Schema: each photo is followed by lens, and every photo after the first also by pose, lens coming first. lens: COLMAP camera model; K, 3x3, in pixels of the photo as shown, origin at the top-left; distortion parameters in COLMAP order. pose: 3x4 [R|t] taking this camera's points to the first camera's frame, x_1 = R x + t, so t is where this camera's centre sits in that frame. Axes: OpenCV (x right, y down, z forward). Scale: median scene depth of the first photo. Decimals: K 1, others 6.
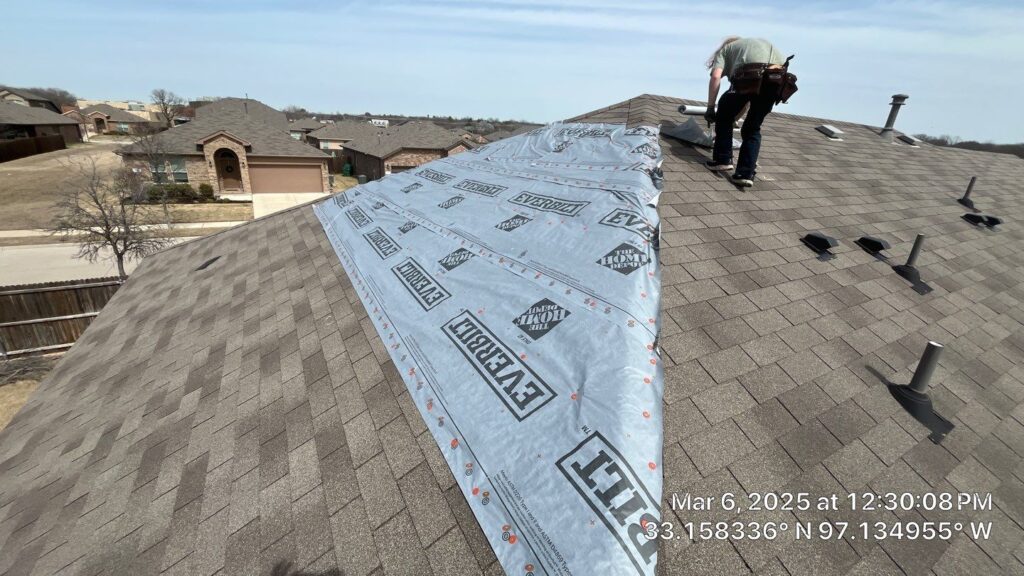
lens RADIAL K [[415.6, 0, 512.0], [0, 415.6, 288.0], [0, 0, 1]] dist [-0.001666, -0.000610]
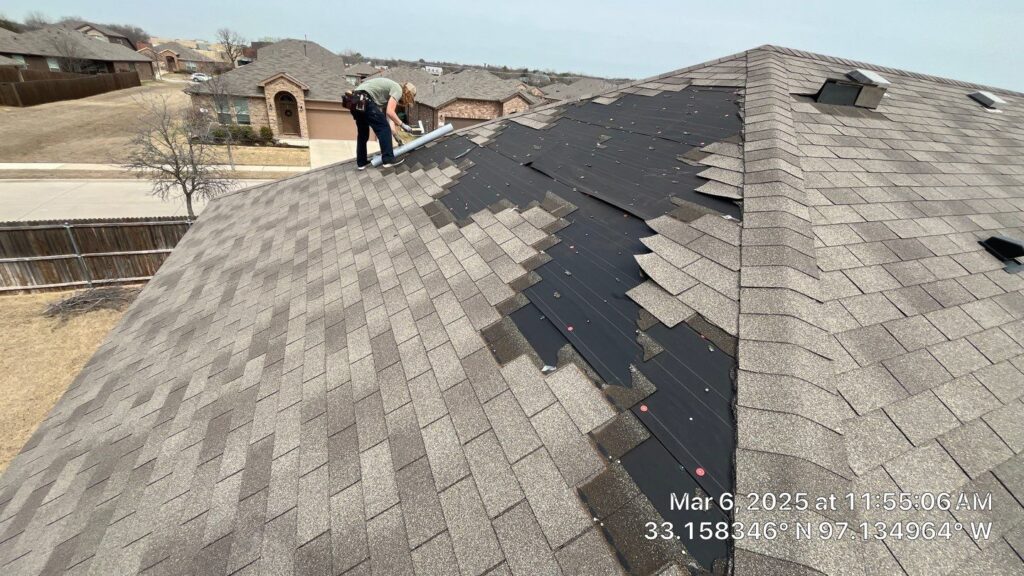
lens RADIAL K [[415.6, 0, 512.0], [0, 415.6, 288.0], [0, 0, 1]] dist [-0.001666, -0.000610]
pose [[0.992289, 0.082675, -0.092343, -0.074061], [-0.073325, 0.992238, 0.100436, -0.030946], [0.099930, -0.092890, 0.990649, 0.084221]]
